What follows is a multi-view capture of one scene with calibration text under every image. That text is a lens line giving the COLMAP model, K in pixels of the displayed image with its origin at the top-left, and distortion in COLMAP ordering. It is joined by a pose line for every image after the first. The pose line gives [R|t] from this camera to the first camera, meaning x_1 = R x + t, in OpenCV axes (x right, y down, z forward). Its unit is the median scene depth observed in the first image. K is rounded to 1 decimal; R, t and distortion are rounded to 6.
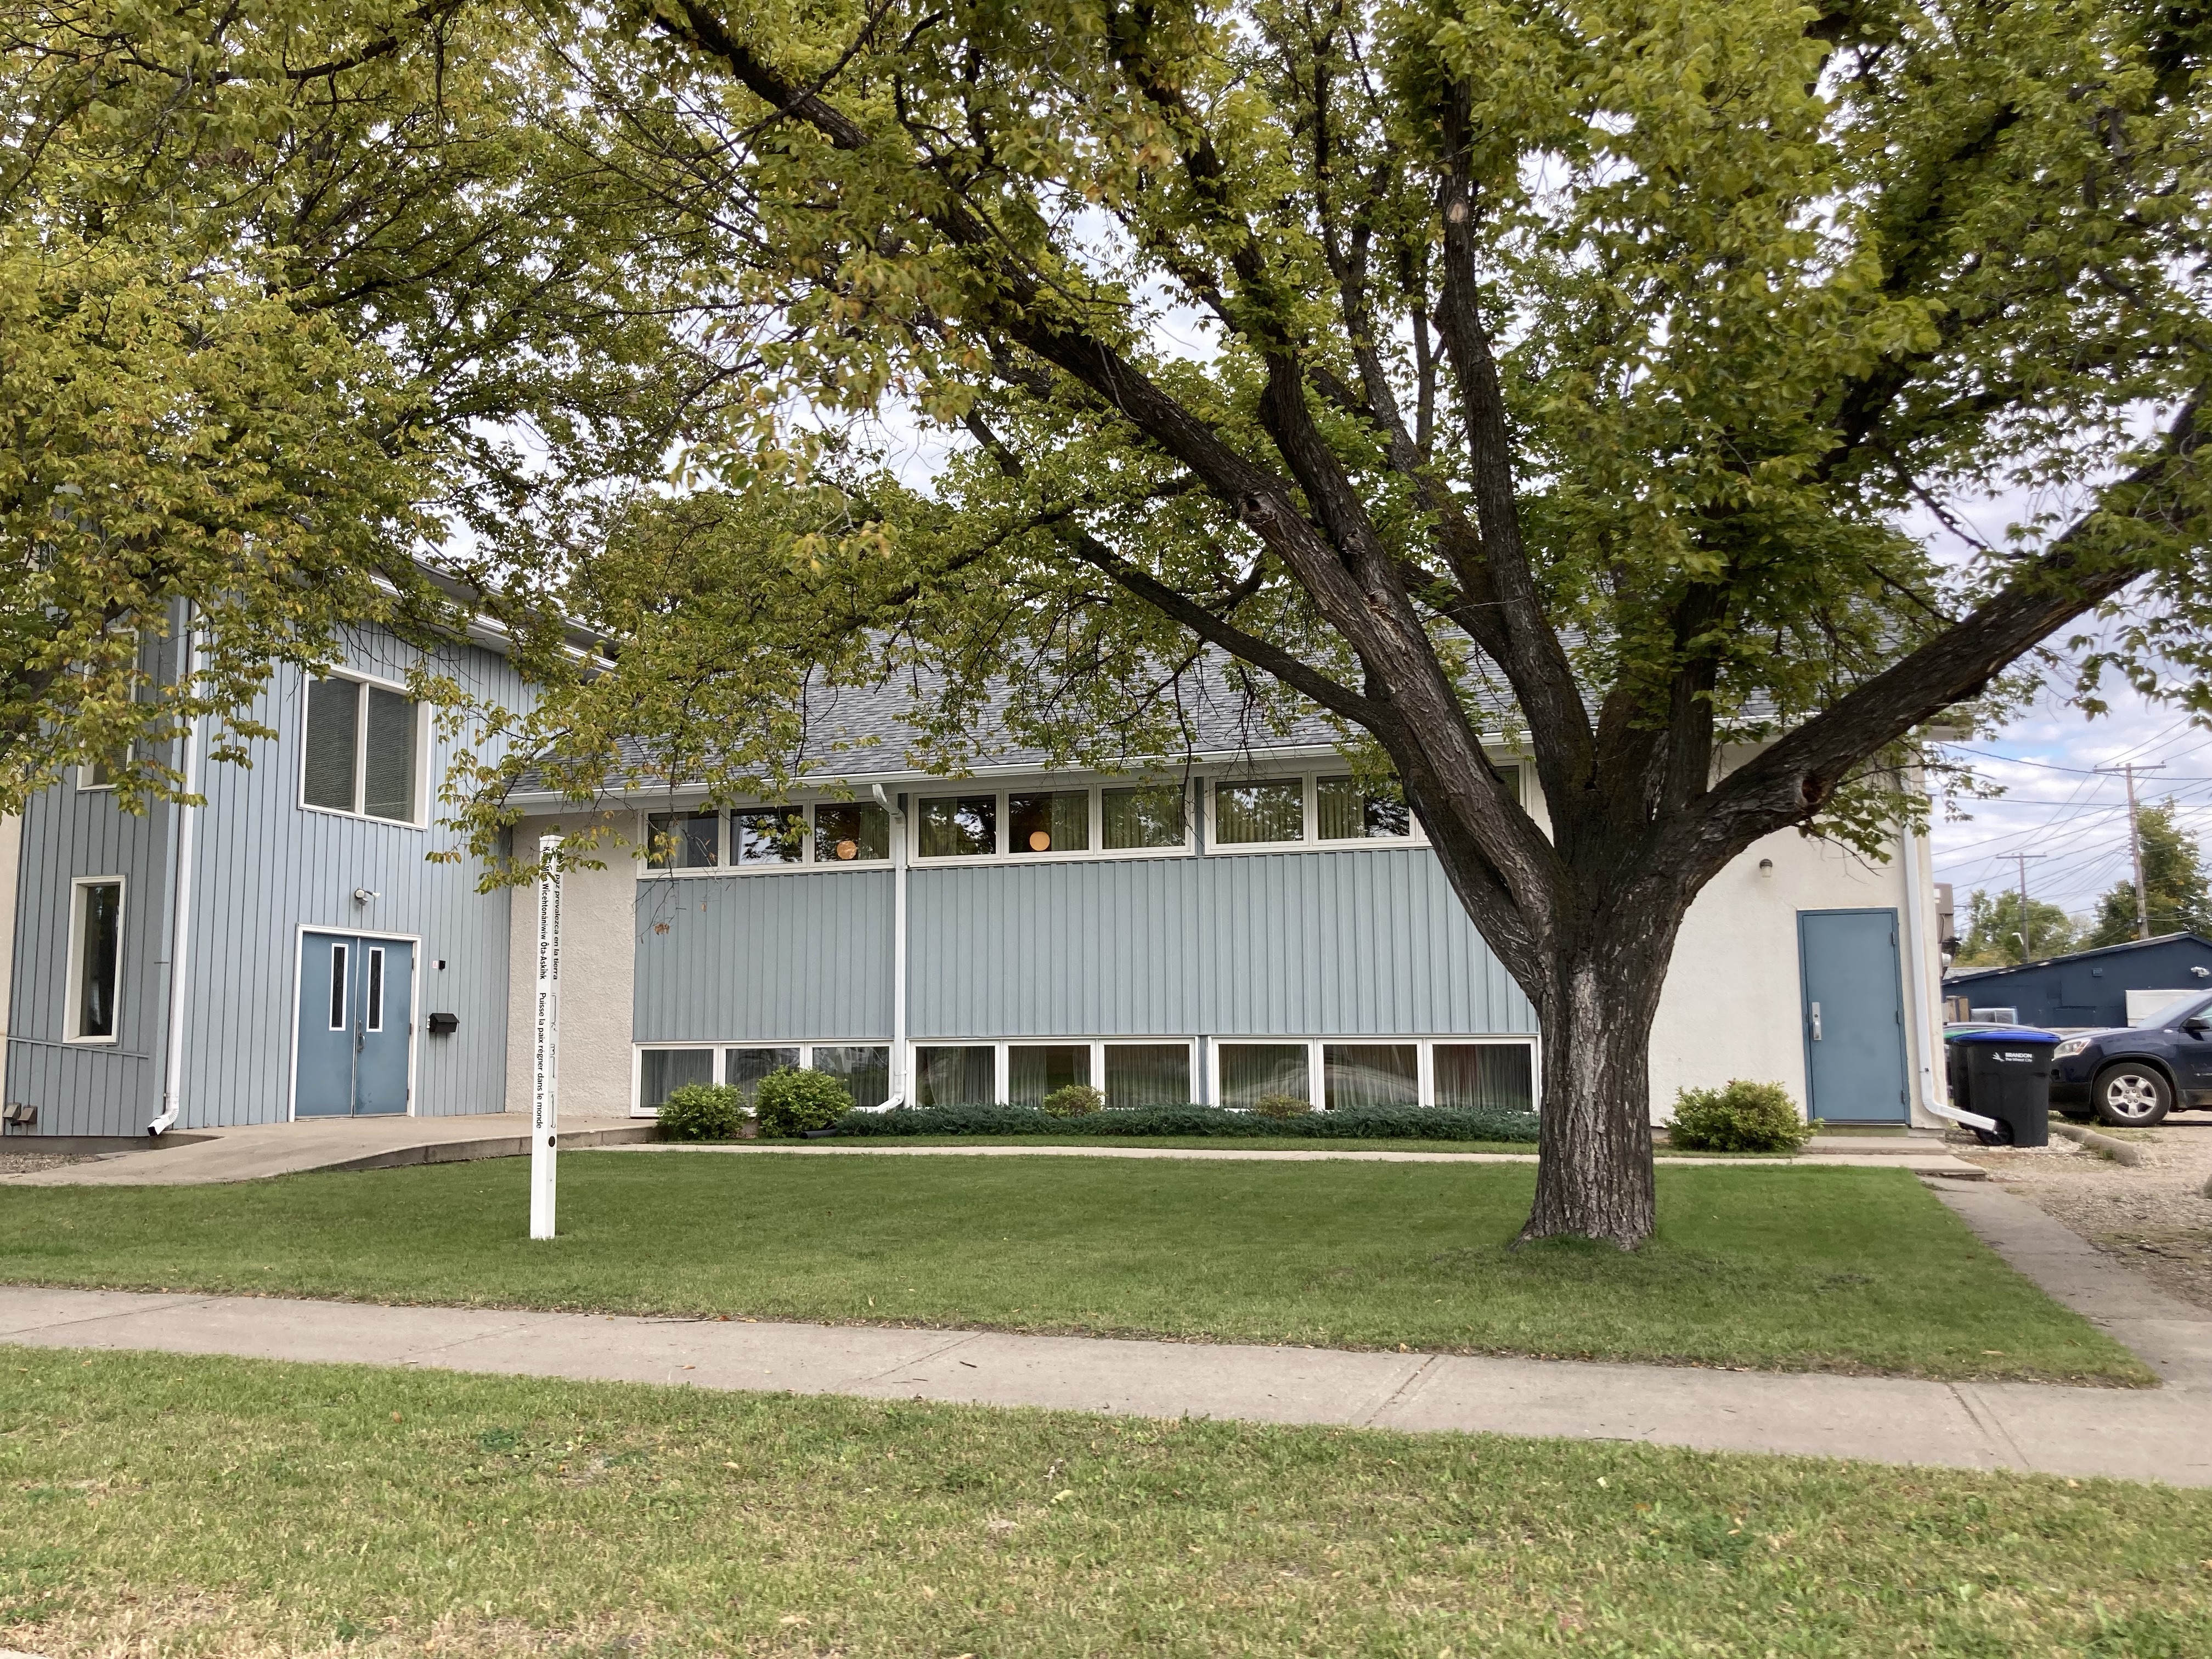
lens RADIAL K [[1792.8, 0, 1106.0], [0, 1792.8, 829.5], [0, 0, 1]] dist [0.067475, -0.066335]
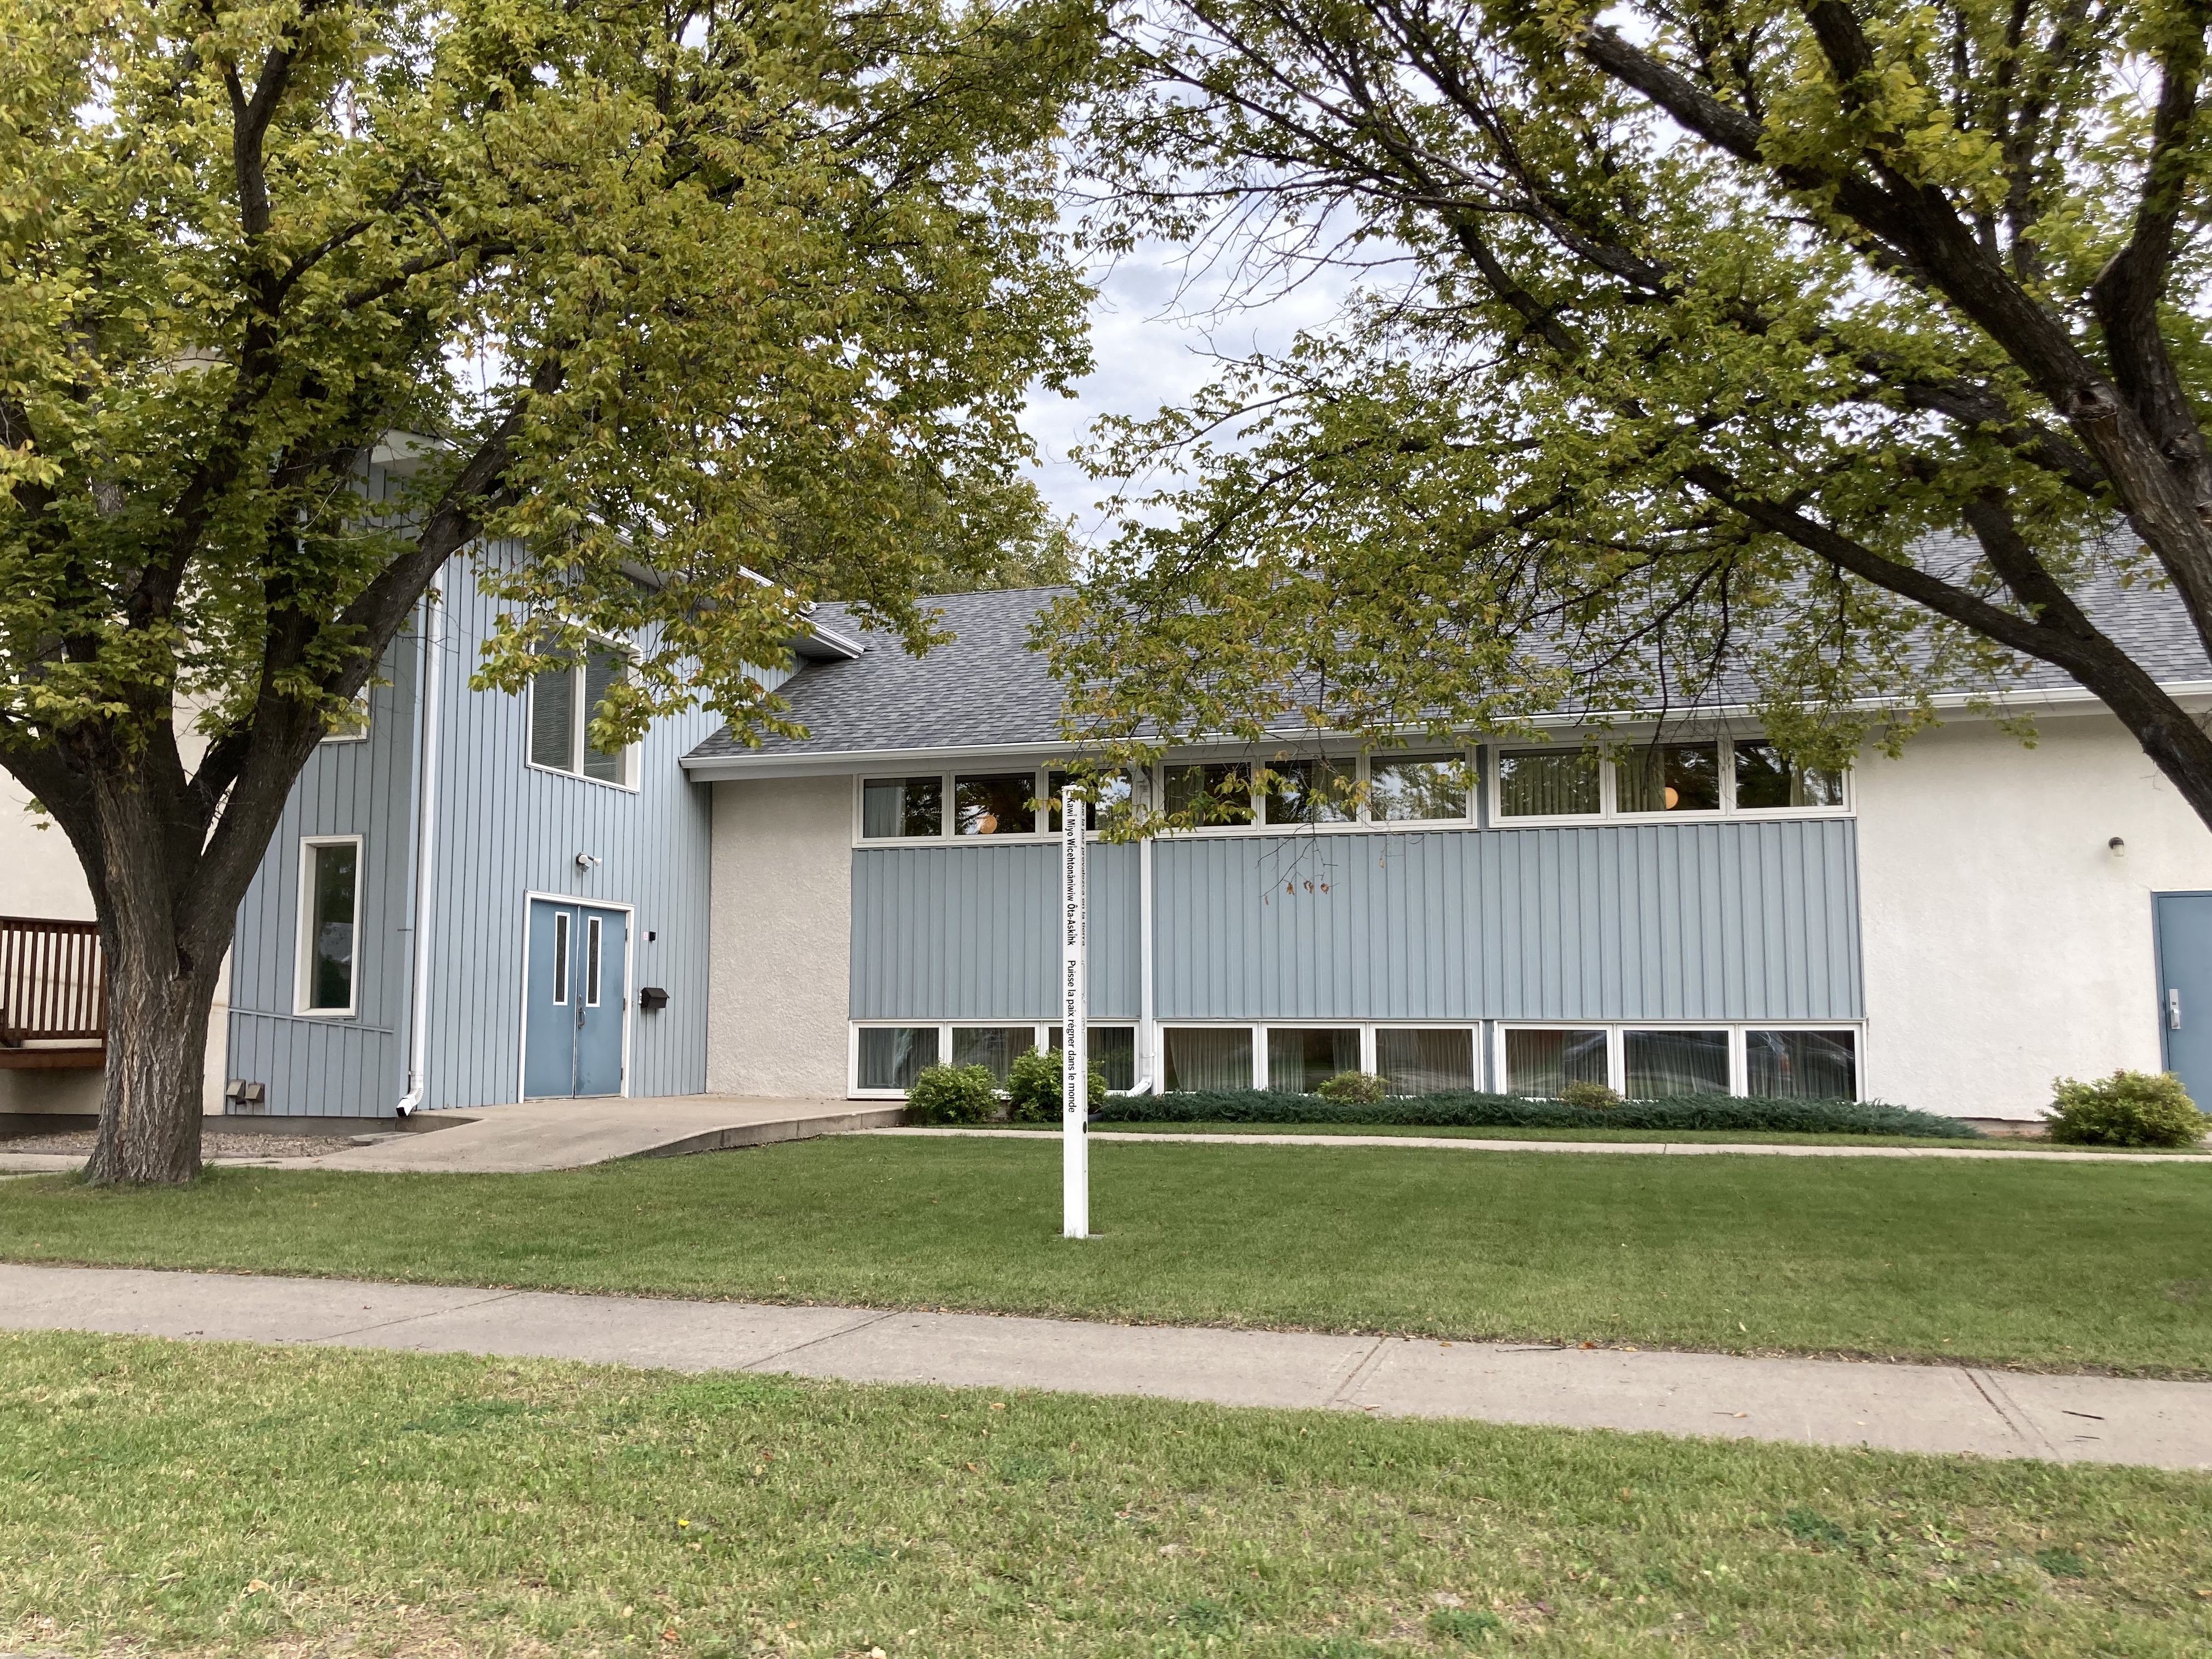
lens RADIAL K [[1778.9, 0, 1106.0], [0, 1778.9, 829.5], [0, 0, 1]] dist [0.111084, -0.212134]
pose [[0.999440, 0.011515, 0.031433, -0.176175], [-0.011754, 0.999903, 0.007426, 0.010382], [-0.031344, -0.007791, 0.999478, 0.067455]]
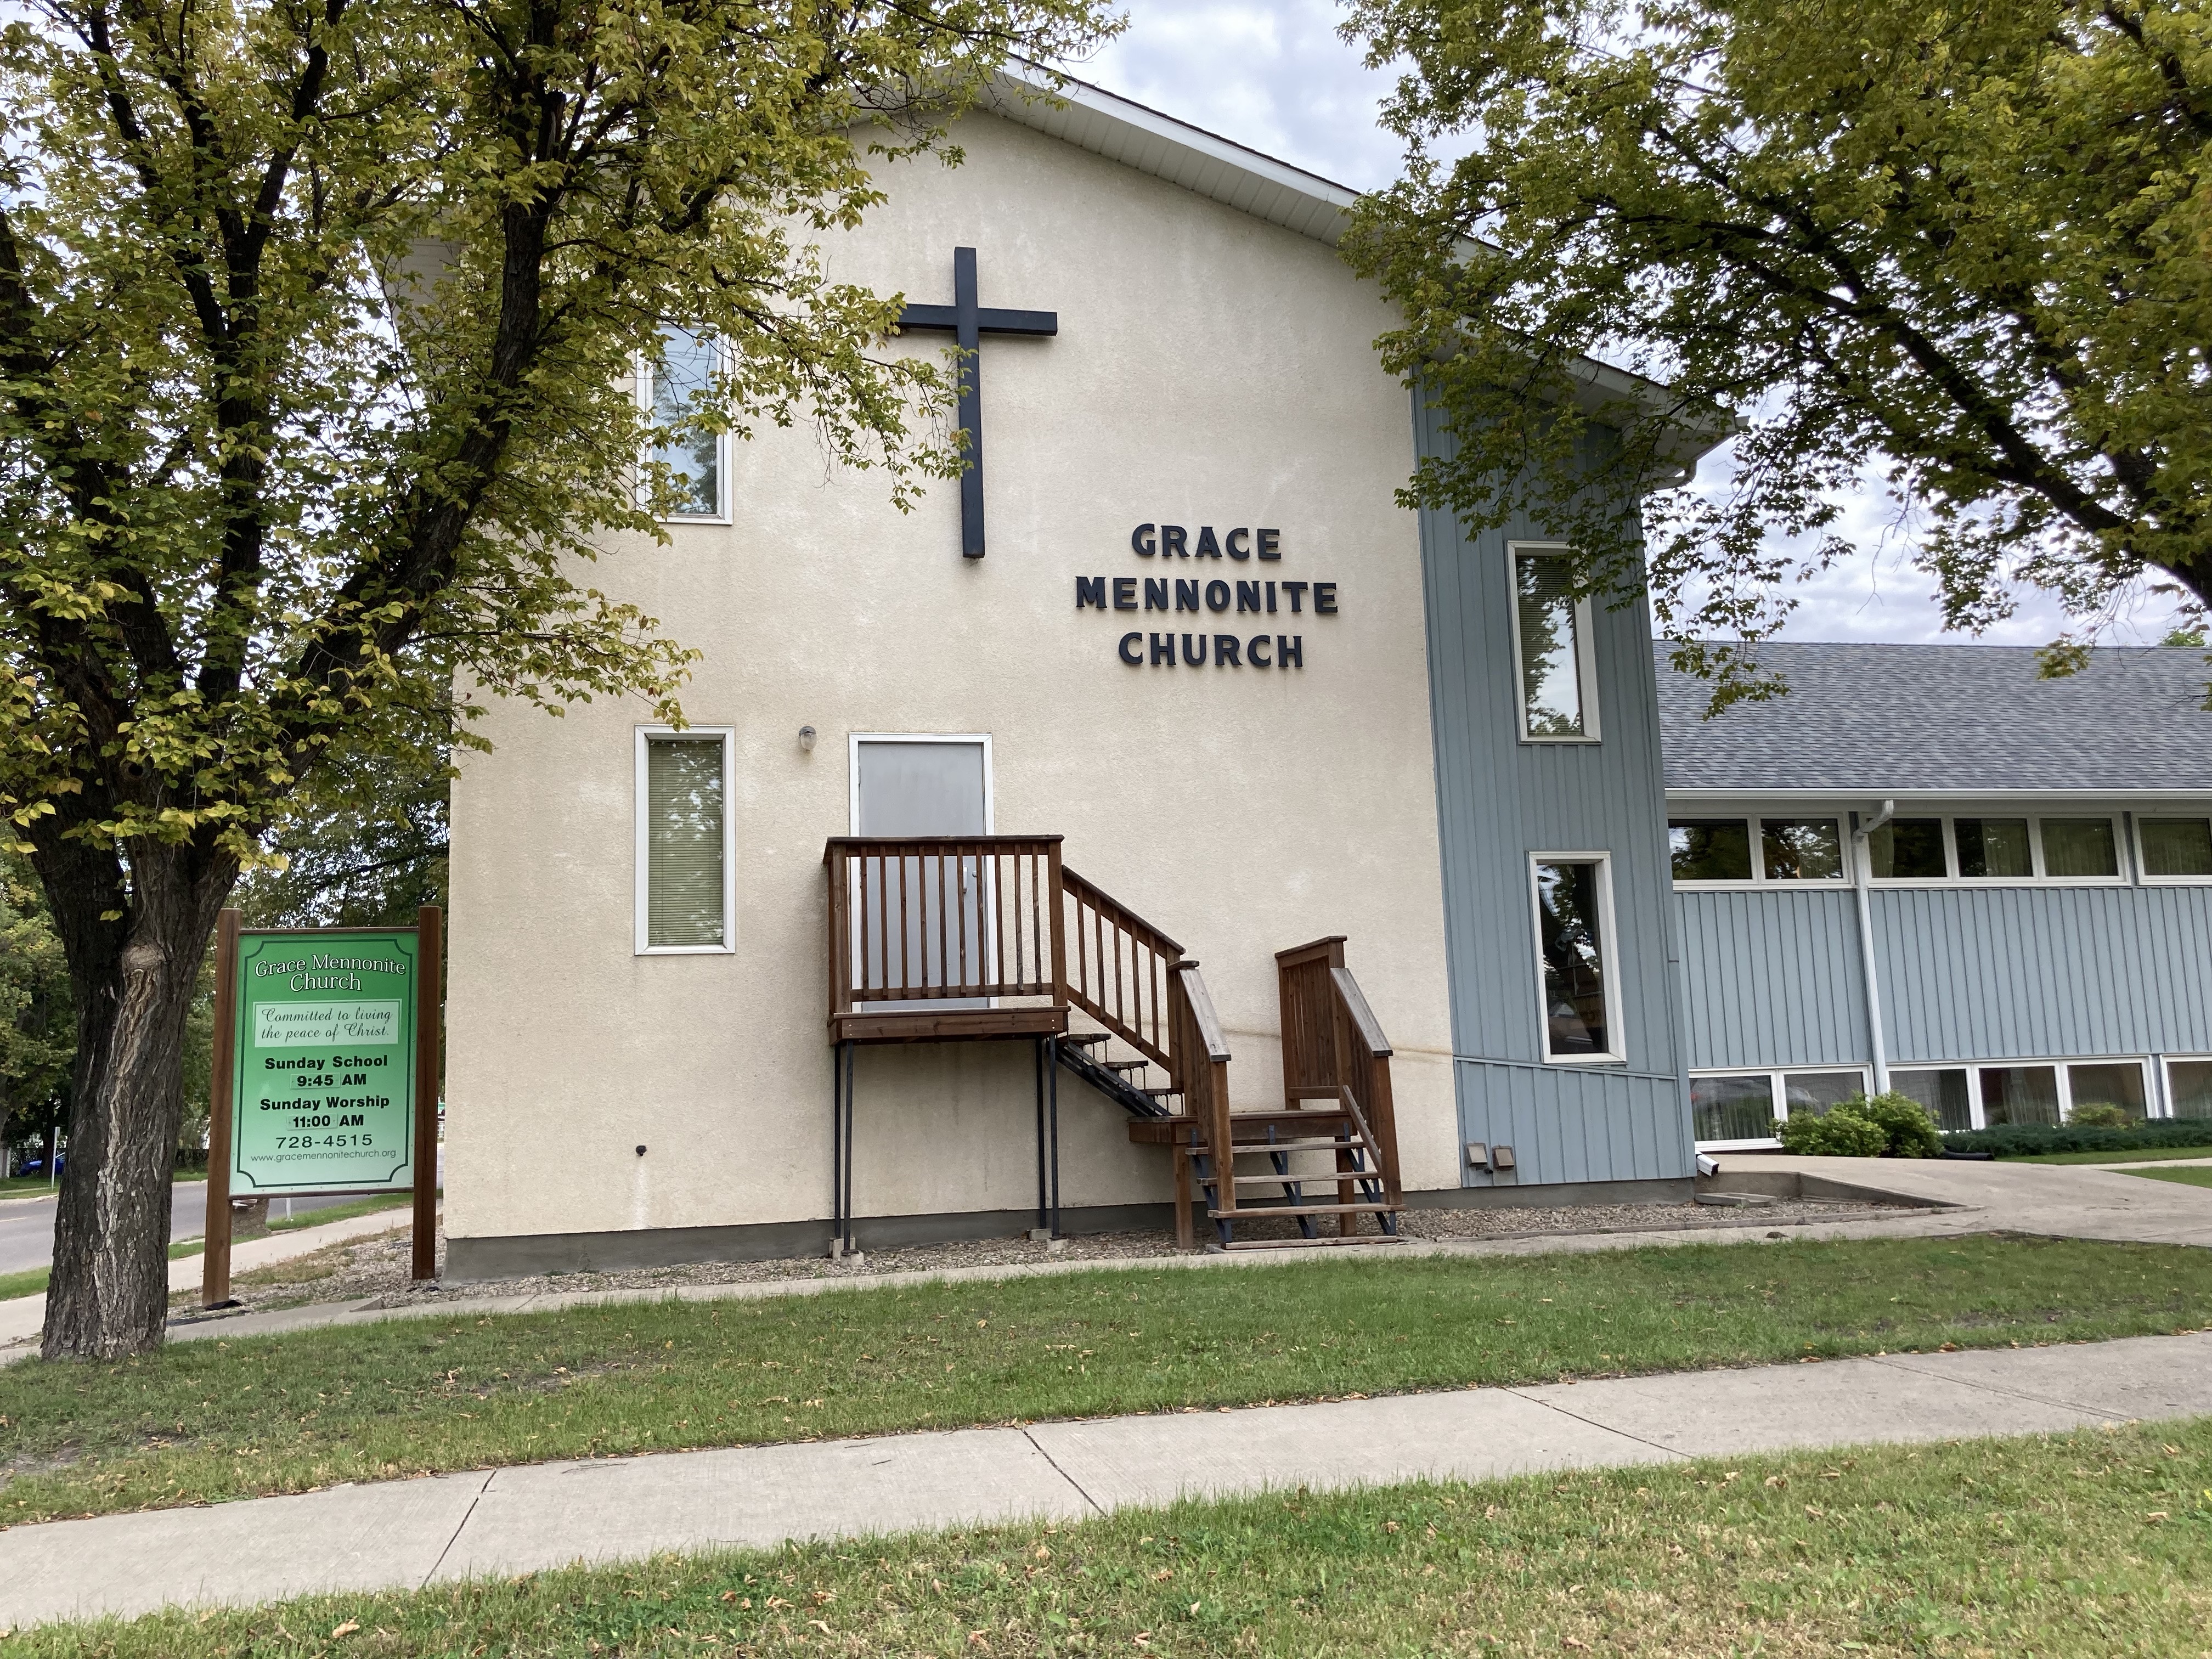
lens RADIAL K [[1835.4, 0, 1107.6], [0, 1835.4, 796.6], [0, 0, 1]] dist [0.113410, -0.118392]
pose [[0.833022, 0.065633, 0.549333, -1.080807], [-0.034291, 0.997154, -0.067138, 0.057917], [-0.552176, 0.037090, 0.832902, 0.405174]]
